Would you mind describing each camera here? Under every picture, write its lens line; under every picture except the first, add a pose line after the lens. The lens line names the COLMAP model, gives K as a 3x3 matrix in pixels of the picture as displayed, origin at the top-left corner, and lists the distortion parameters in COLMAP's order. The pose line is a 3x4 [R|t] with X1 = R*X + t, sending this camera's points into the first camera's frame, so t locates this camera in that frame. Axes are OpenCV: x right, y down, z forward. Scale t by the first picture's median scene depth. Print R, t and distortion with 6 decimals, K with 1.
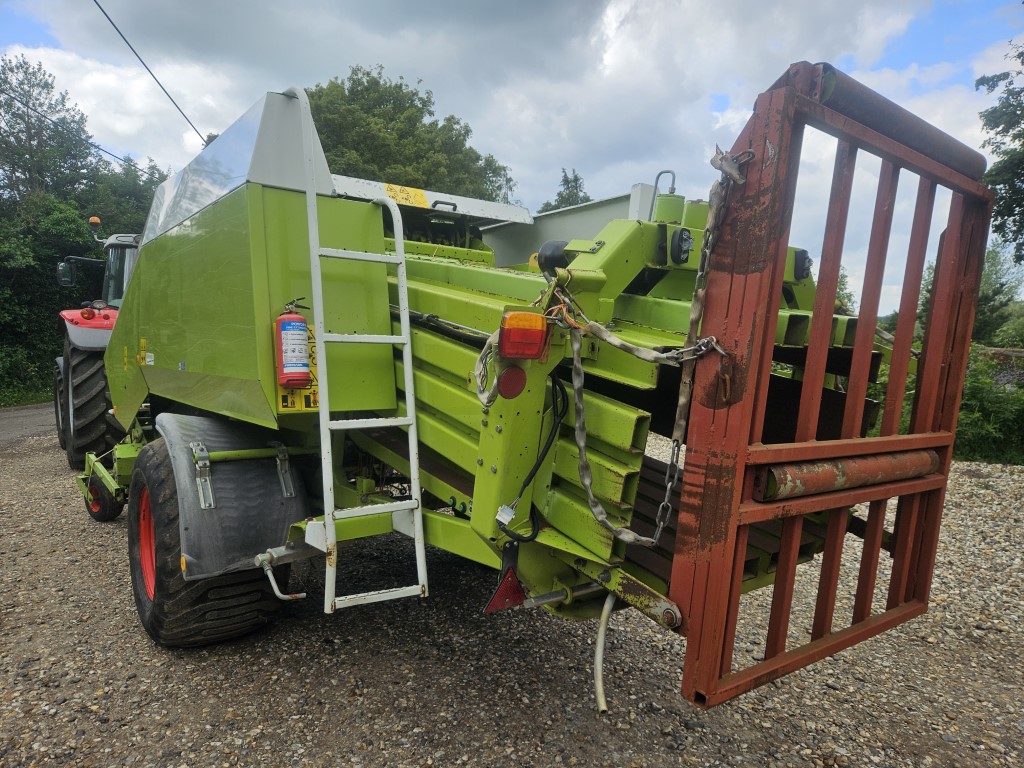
lens RADIAL K [[690.0, 0, 512.0], [0, 690.0, 384.0], [0, 0, 1]] dist [0.036237, -0.001909]
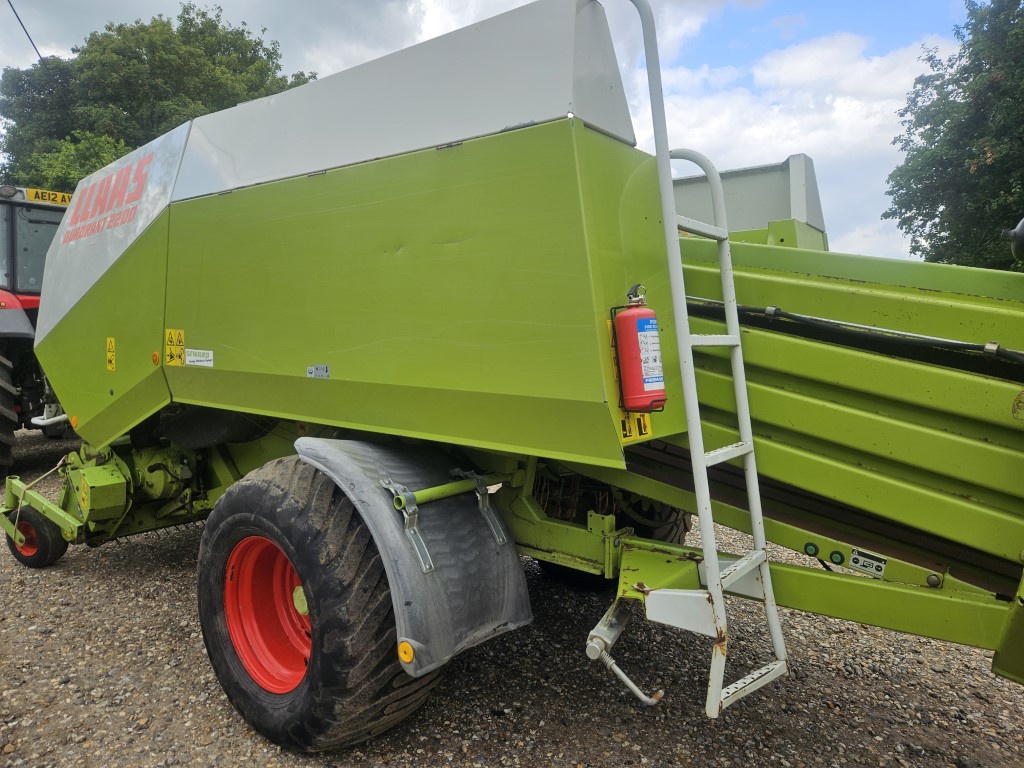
lens RADIAL K [[684.0, 0, 512.0], [0, 684.0, 384.0], [0, 0, 1]] dist [0.076964, -0.056699]
pose [[0.969142, -0.021555, 0.245557, -0.491825], [0.013212, 0.999280, 0.035571, -0.038979], [-0.246147, -0.031229, 0.968729, 0.267869]]
